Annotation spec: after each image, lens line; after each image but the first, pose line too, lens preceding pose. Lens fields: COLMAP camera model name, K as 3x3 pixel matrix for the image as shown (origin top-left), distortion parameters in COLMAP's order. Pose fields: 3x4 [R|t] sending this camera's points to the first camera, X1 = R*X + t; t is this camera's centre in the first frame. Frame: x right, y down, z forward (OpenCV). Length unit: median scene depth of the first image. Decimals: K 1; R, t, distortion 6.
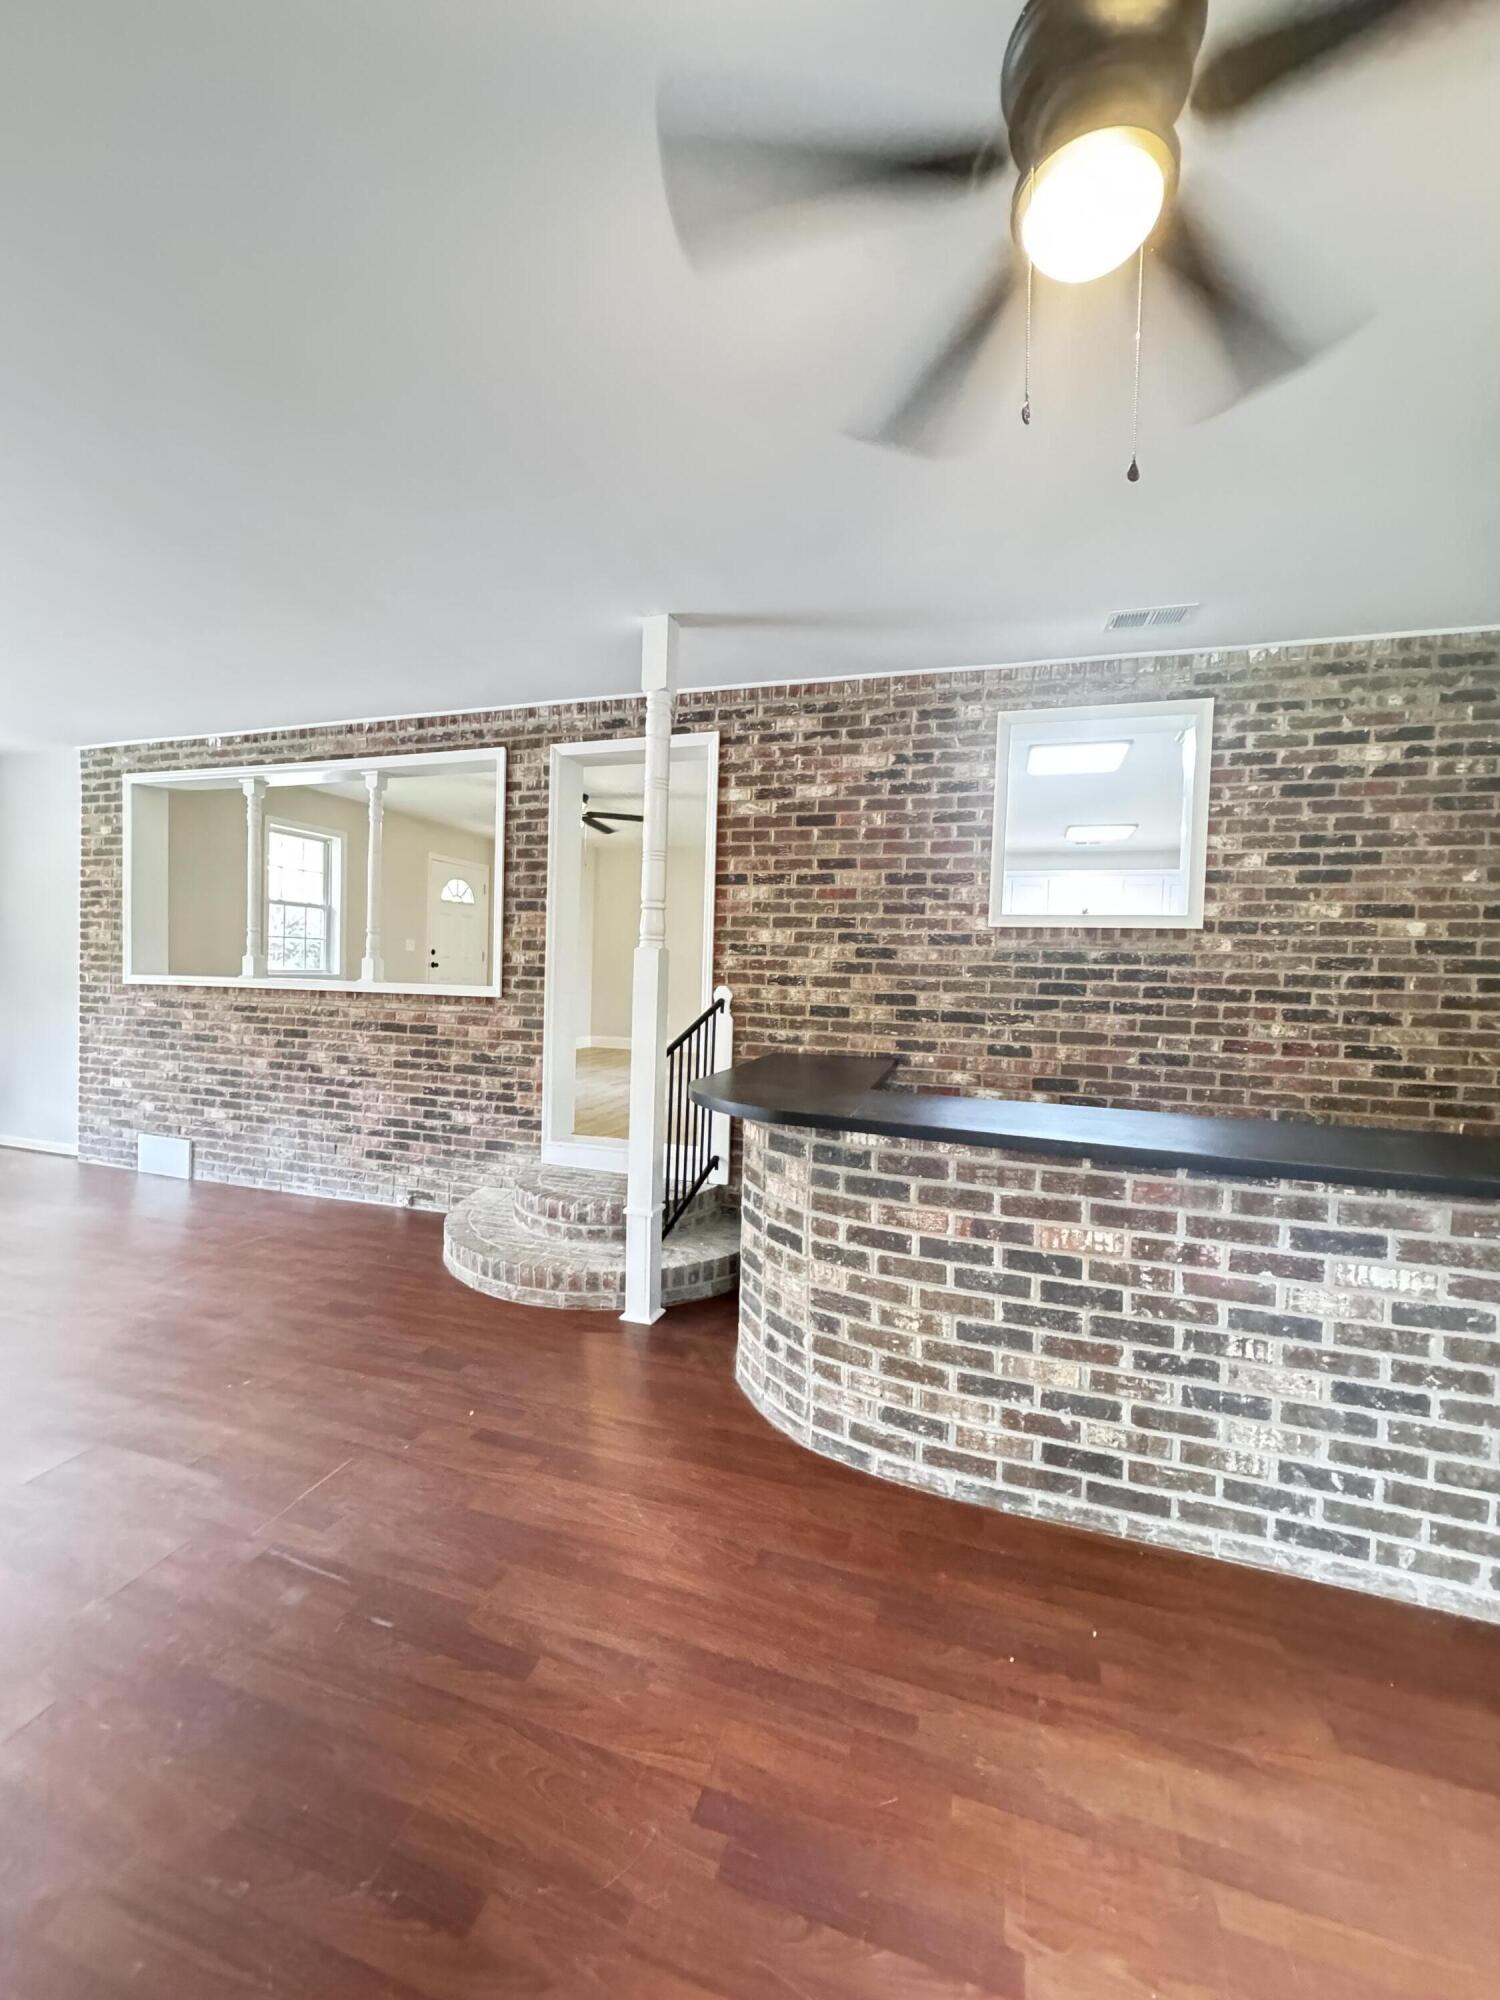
lens RADIAL K [[794.6, 0, 748.7], [0, 794.6, 998.0], [0, 0, 1]] dist [-0.001820, 0.000126]
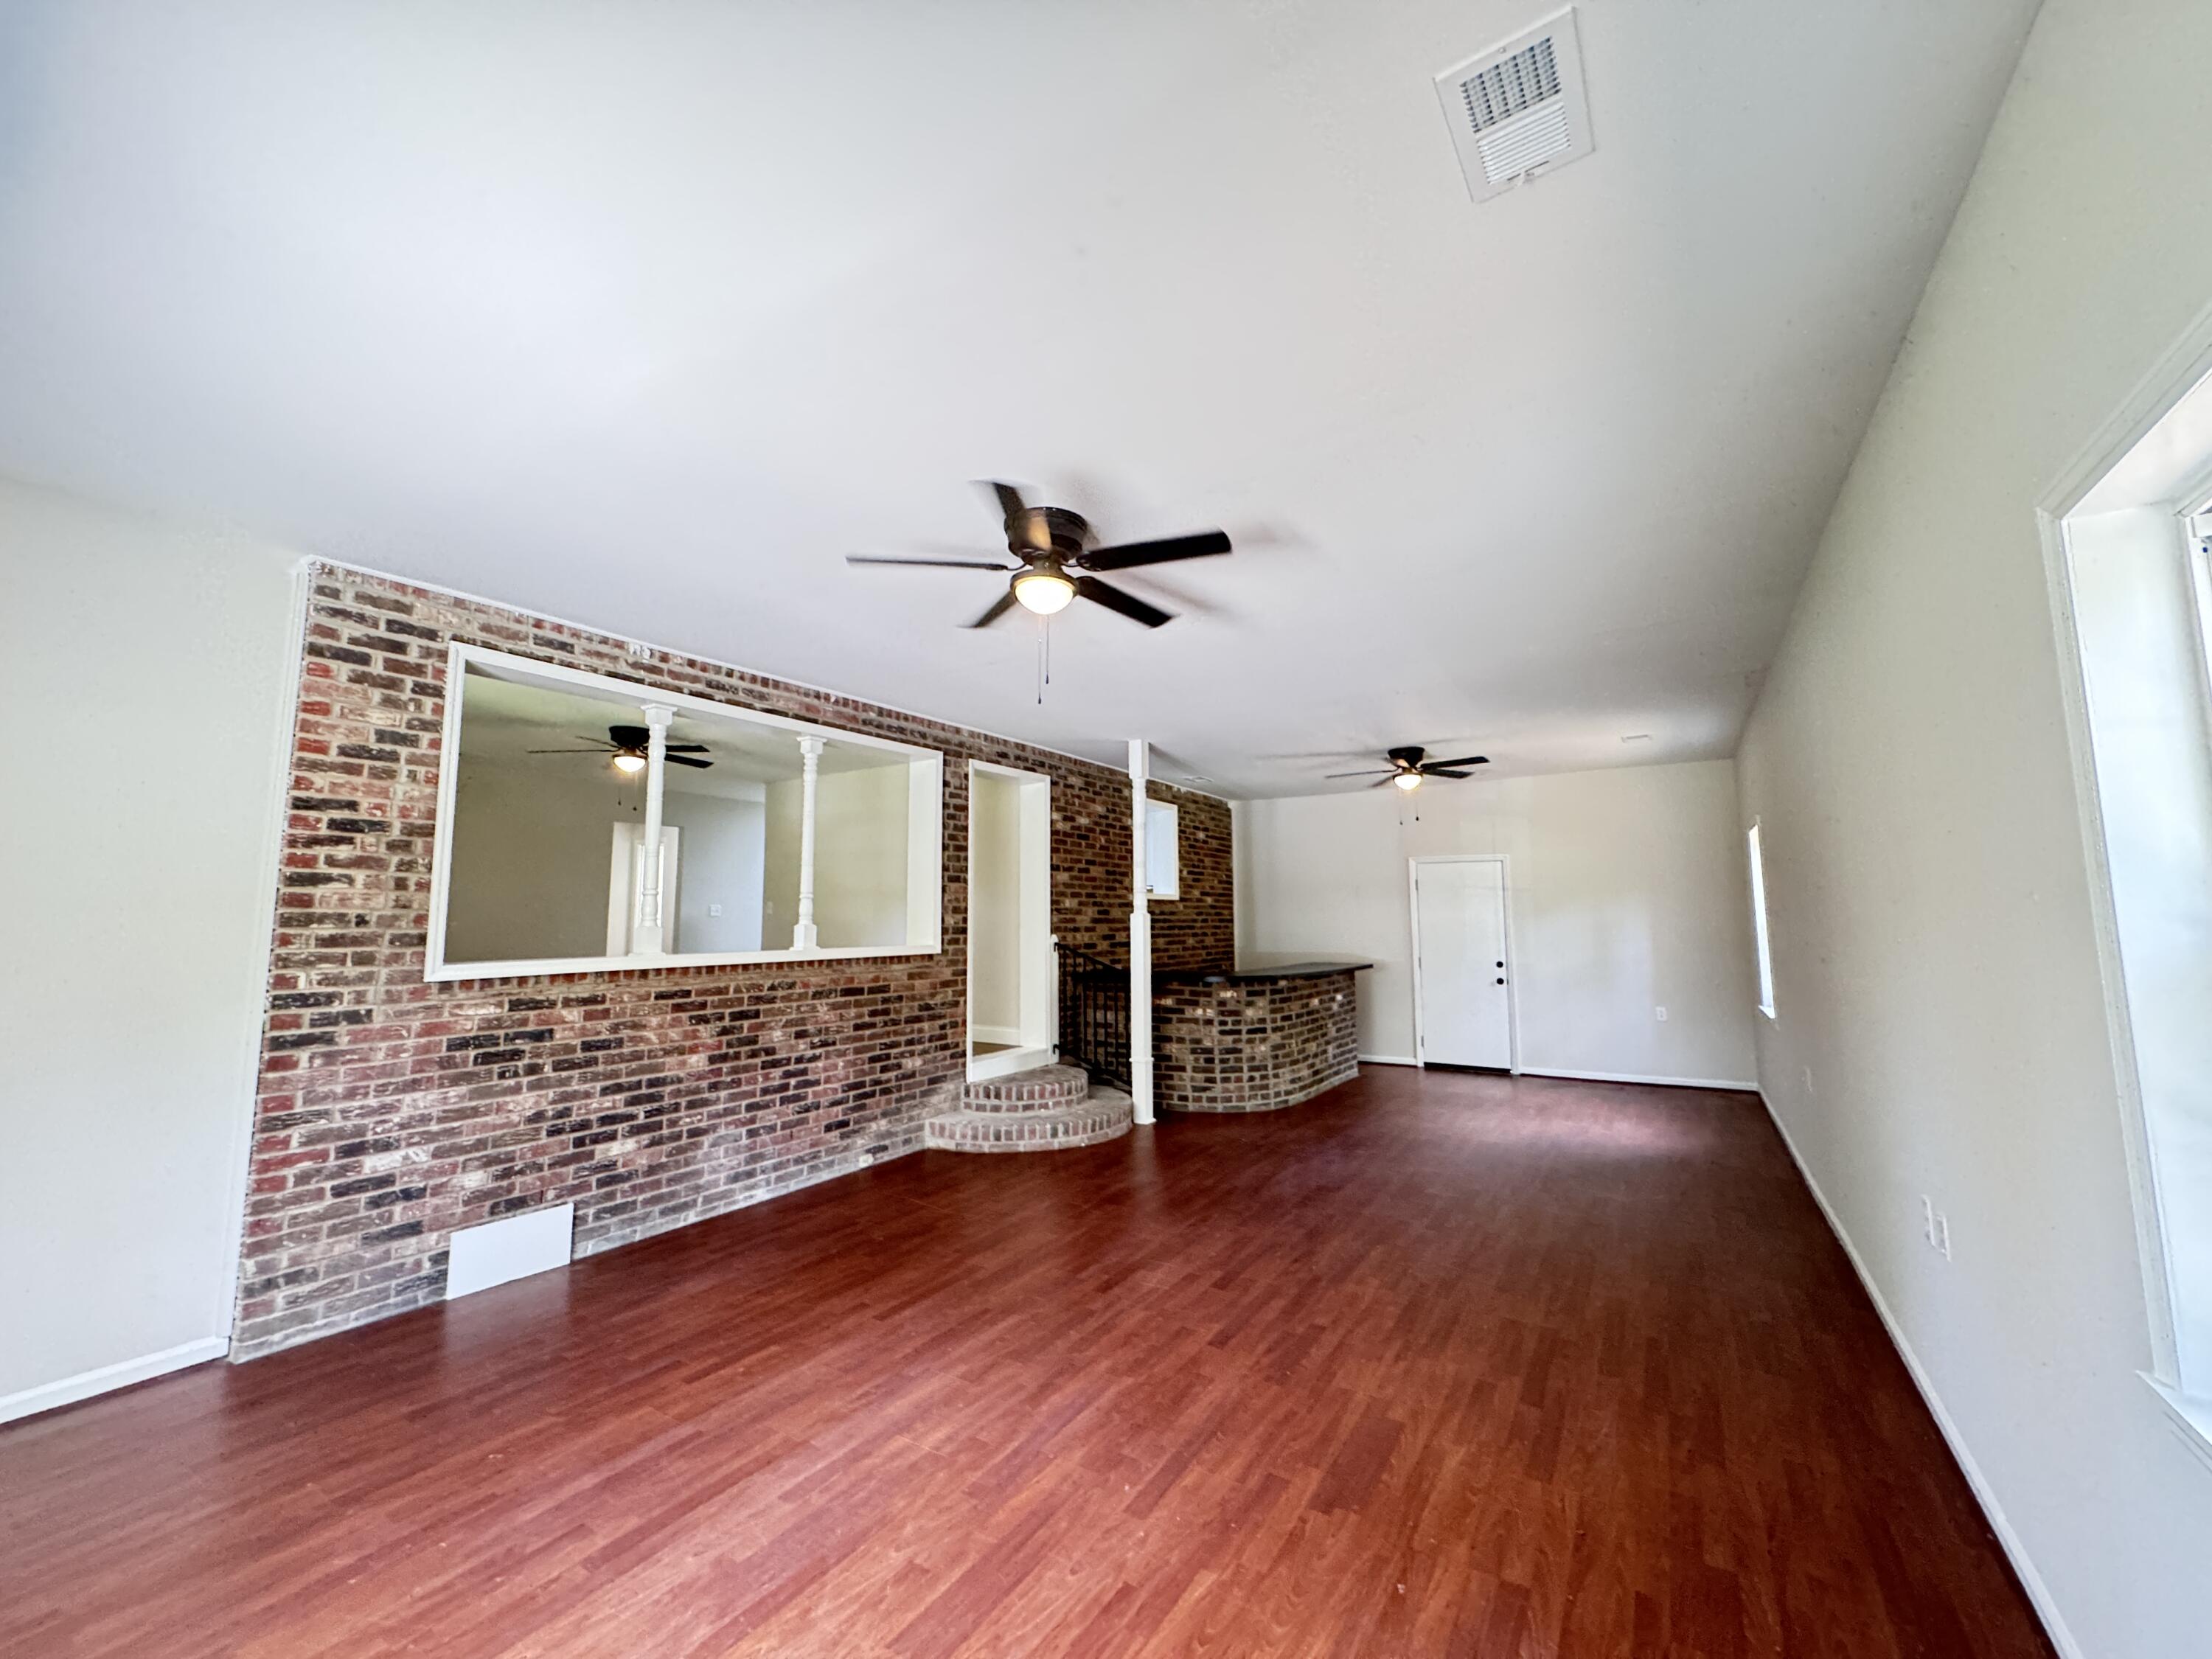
lens RADIAL K [[878.8, 0, 1103.7], [0, 878.8, 824.8], [0, 0, 1]] dist [-0.001820, 0.000126]
pose [[0.256070, 0.075748, 0.963686, -1.585291], [0.043269, 0.995028, -0.089709, -0.066214], [-0.965689, 0.064669, 0.251519, 0.414841]]
